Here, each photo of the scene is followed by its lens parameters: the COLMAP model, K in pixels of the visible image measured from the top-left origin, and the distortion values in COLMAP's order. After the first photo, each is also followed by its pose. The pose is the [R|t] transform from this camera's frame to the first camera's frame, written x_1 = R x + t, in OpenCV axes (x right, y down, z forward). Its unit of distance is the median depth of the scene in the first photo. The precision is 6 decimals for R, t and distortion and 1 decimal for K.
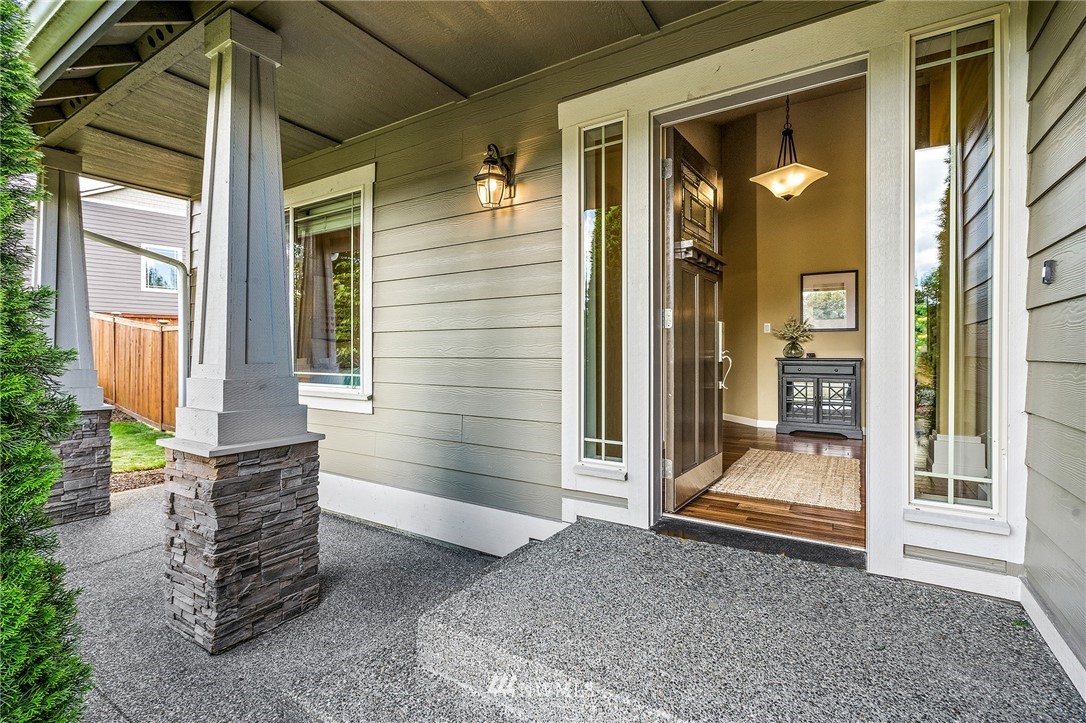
lens RADIAL K [[493.8, 0, 544.7], [0, 493.8, 354.7], [0, 0, 1]] dist [-0.001342, -0.000189]
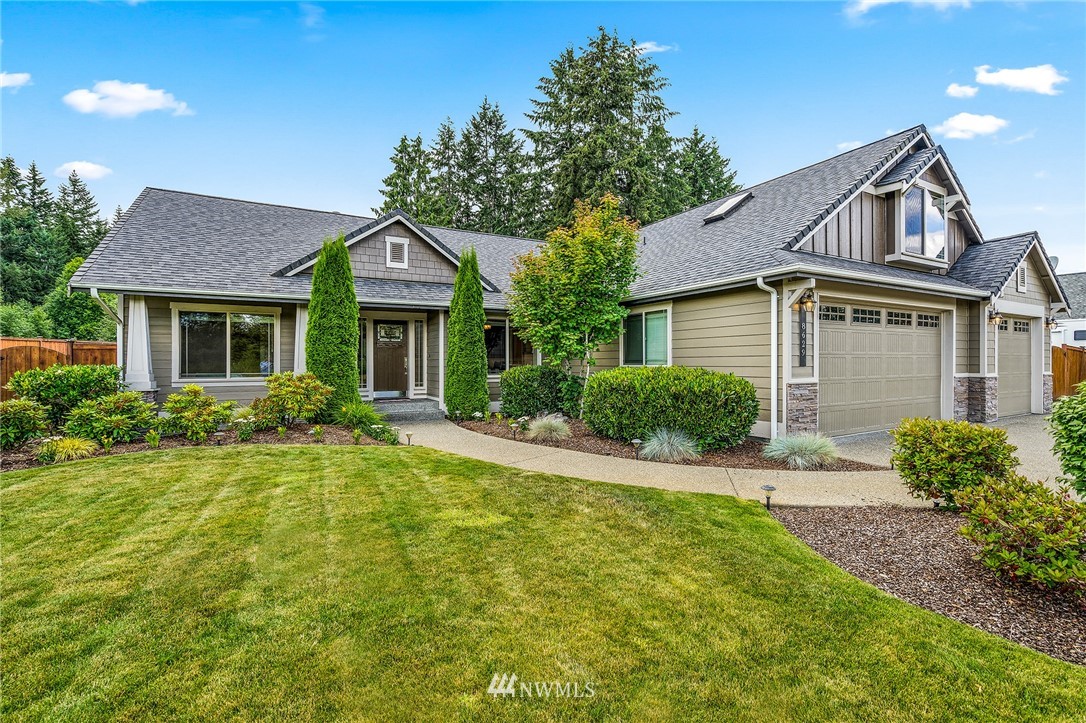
lens RADIAL K [[491.8, 0, 543.8], [0, 491.8, 365.2], [0, 0, 1]] dist [-0.002837, -0.000468]
pose [[0.485427, -0.005783, 0.874258, -2.927465], [0.006335, 0.999975, 0.003097, -0.010305], [-0.874254, 0.004035, 0.485451, -2.605741]]
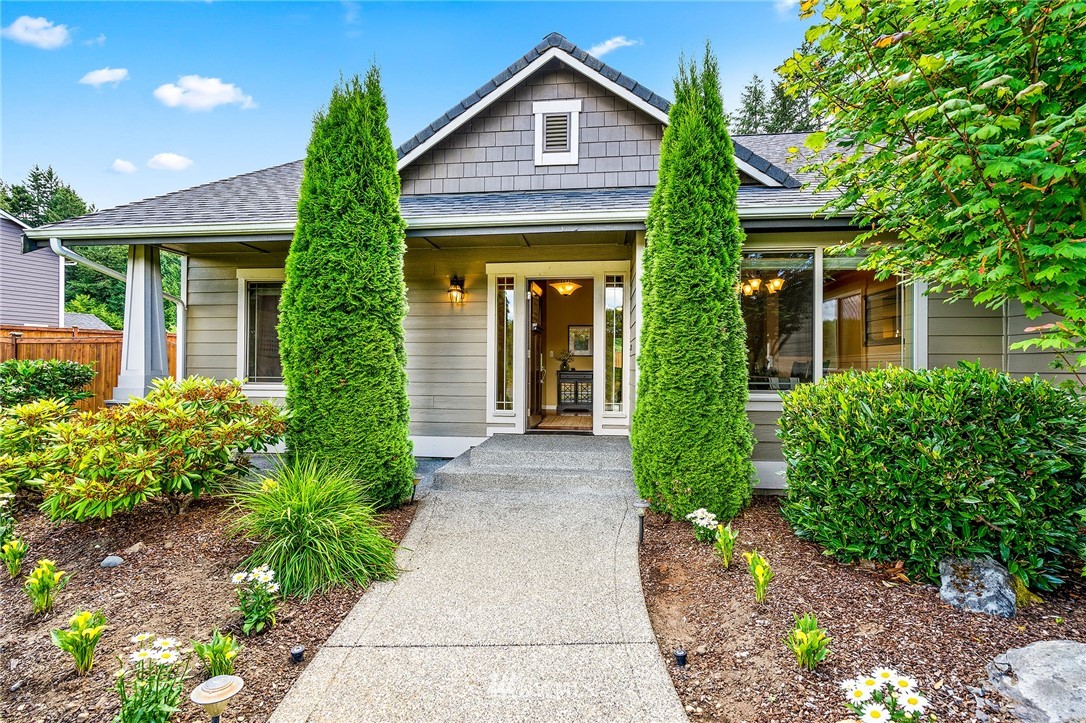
lens RADIAL K [[491.8, 0, 543.8], [0, 491.8, 365.2], [0, 0, 1]] dist [-0.002837, -0.000468]
pose [[0.899626, 0.008693, 0.436574, -0.737786], [-0.004929, 0.999940, -0.009753, 0.009238], [-0.436633, 0.006622, 0.899615, -1.239190]]
